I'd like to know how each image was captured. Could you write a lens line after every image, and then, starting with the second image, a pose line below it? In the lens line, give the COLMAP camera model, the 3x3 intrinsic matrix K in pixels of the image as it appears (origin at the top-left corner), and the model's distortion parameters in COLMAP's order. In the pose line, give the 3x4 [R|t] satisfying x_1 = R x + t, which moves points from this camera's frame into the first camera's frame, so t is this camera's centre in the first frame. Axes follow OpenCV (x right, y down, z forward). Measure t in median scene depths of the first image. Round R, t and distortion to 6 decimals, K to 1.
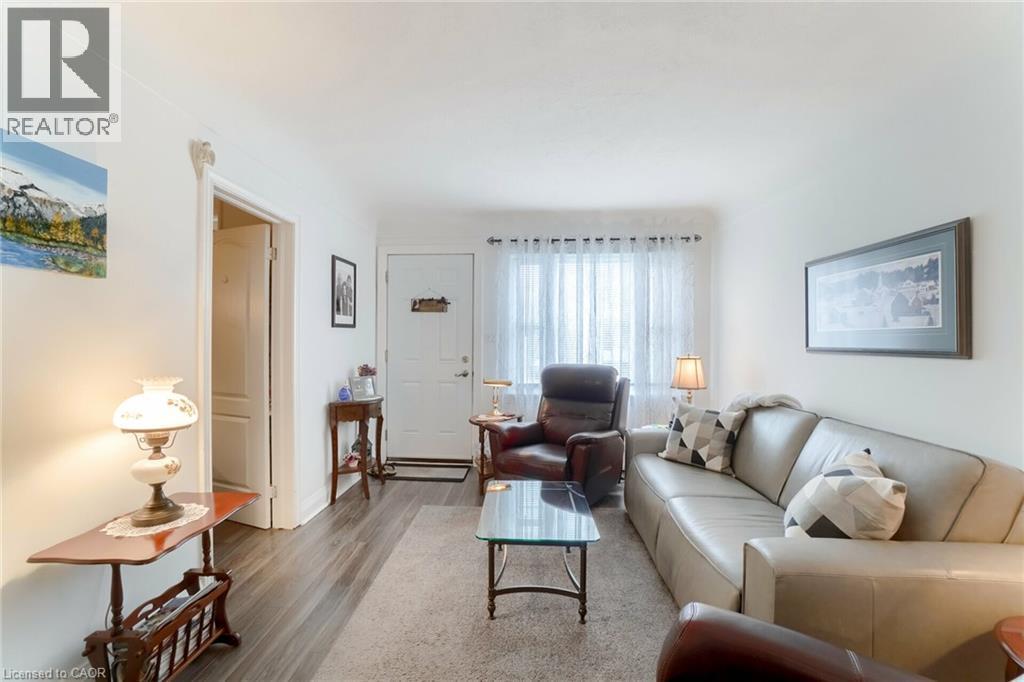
lens RADIAL K [[452.0, 0, 502.4], [0, 452.0, 338.1], [0, 0, 1]] dist [-0.058426, 0.024191]
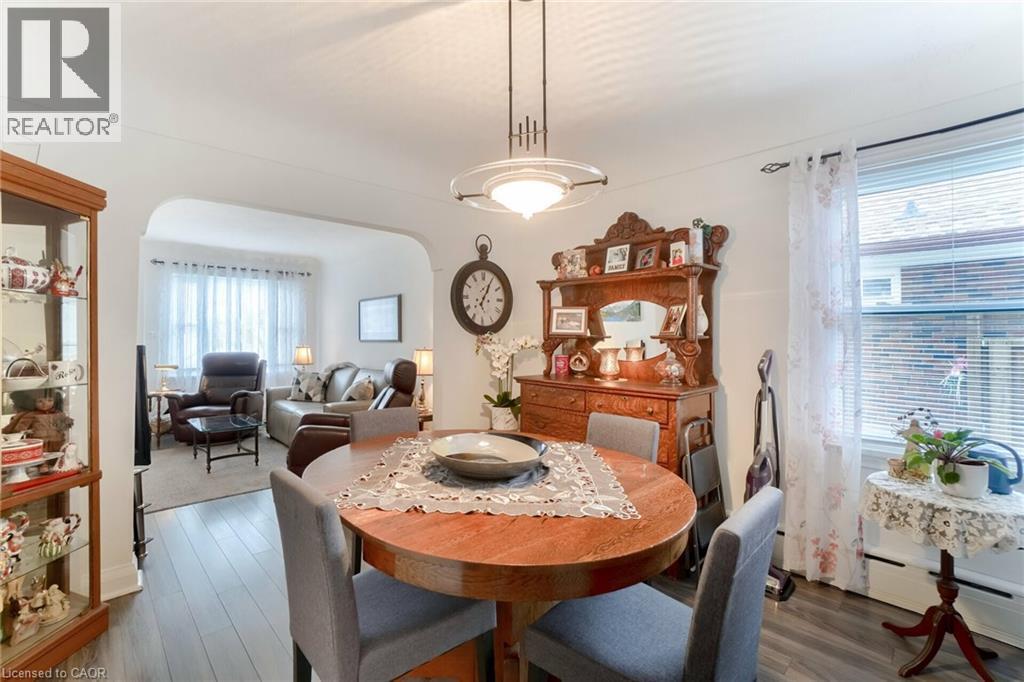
lens RADIAL K [[452.0, 0, 502.4], [0, 452.0, 338.1], [0, 0, 1]] dist [-0.058426, 0.024191]
pose [[0.688700, -0.005050, 0.725029, -0.273578], [-0.000976, 0.999968, 0.007893, -0.002331], [-0.725046, -0.006144, 0.688673, -0.668772]]
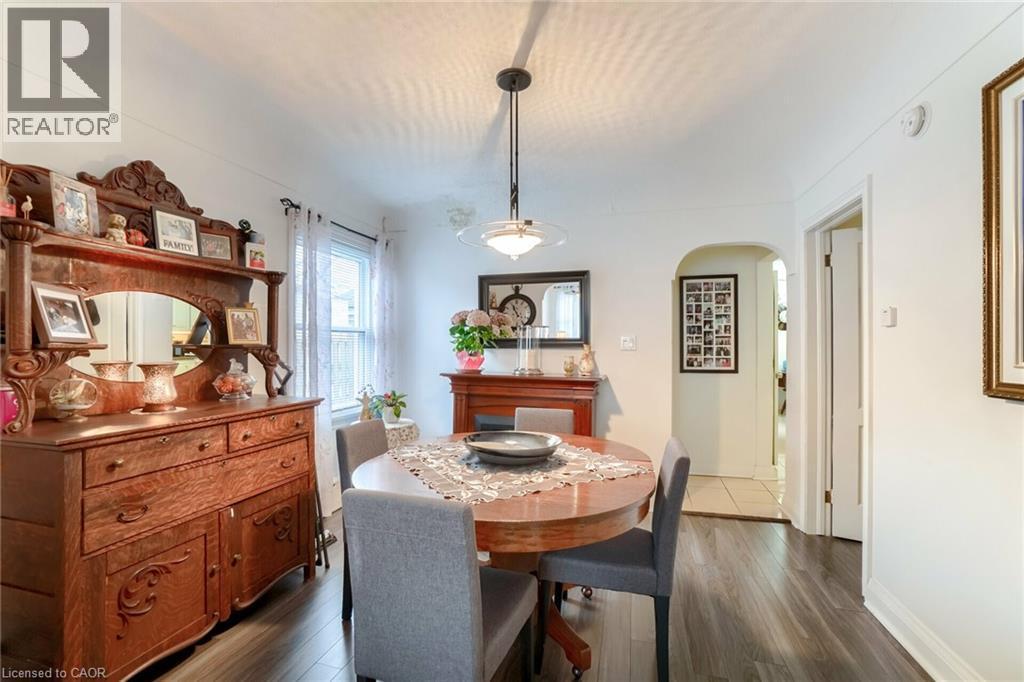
lens RADIAL K [[452.0, 0, 502.4], [0, 452.0, 338.1], [0, 0, 1]] dist [-0.058426, 0.024191]
pose [[-0.977939, 0.009219, 0.208688, 0.727900], [0.004852, 0.999759, -0.021432, 0.032326], [-0.208835, -0.019947, -0.977747, 3.233893]]
